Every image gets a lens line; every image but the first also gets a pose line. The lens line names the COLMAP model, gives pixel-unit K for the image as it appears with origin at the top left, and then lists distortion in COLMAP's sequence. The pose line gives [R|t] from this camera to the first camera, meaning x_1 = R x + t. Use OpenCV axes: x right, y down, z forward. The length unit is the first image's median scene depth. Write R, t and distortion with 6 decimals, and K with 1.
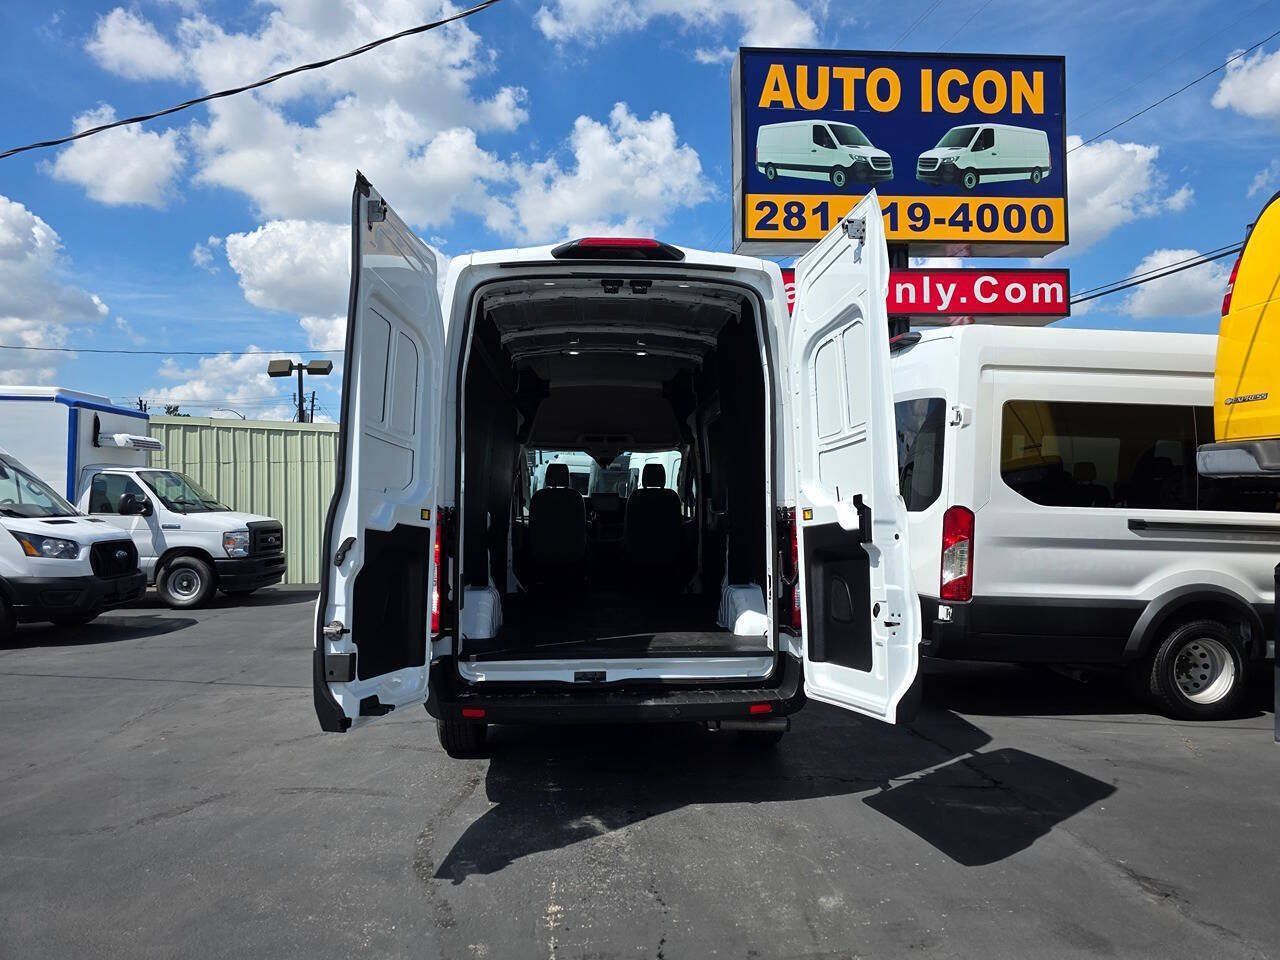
lens RADIAL K [[870.0, 0, 670.8], [0, 870.0, 467.2], [0, 0, 1]] dist [0.059379, -0.005112]
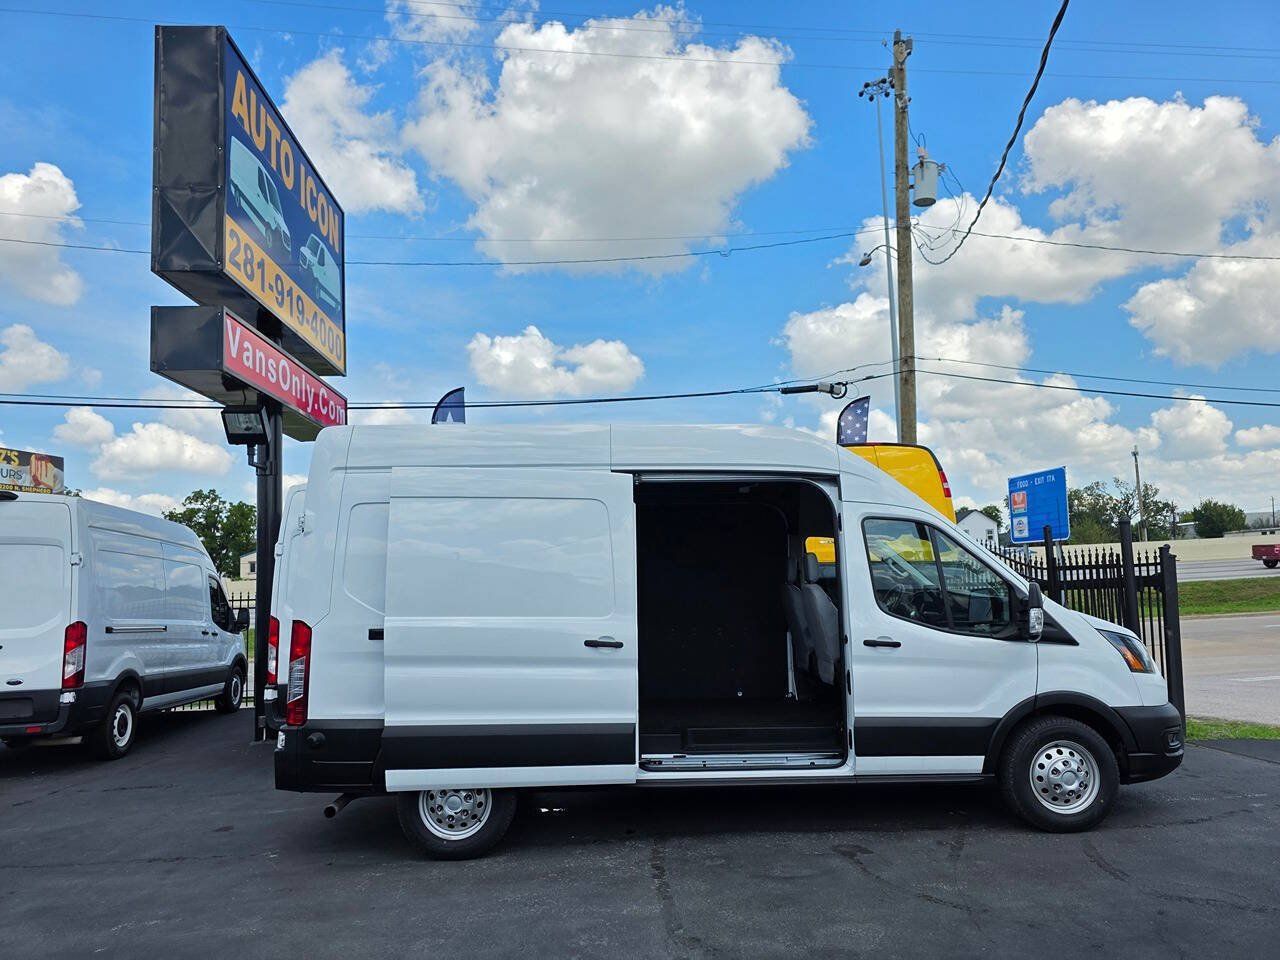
lens RADIAL K [[853.5, 0, 657.2], [0, 853.5, 489.2], [0, 0, 1]] dist [0.057879, -0.046567]
pose [[0.050034, 0.120554, 0.991445, -0.593053], [-0.000482, 0.992691, -0.120681, 0.017378], [-0.998747, 0.005560, 0.049727, 0.570180]]
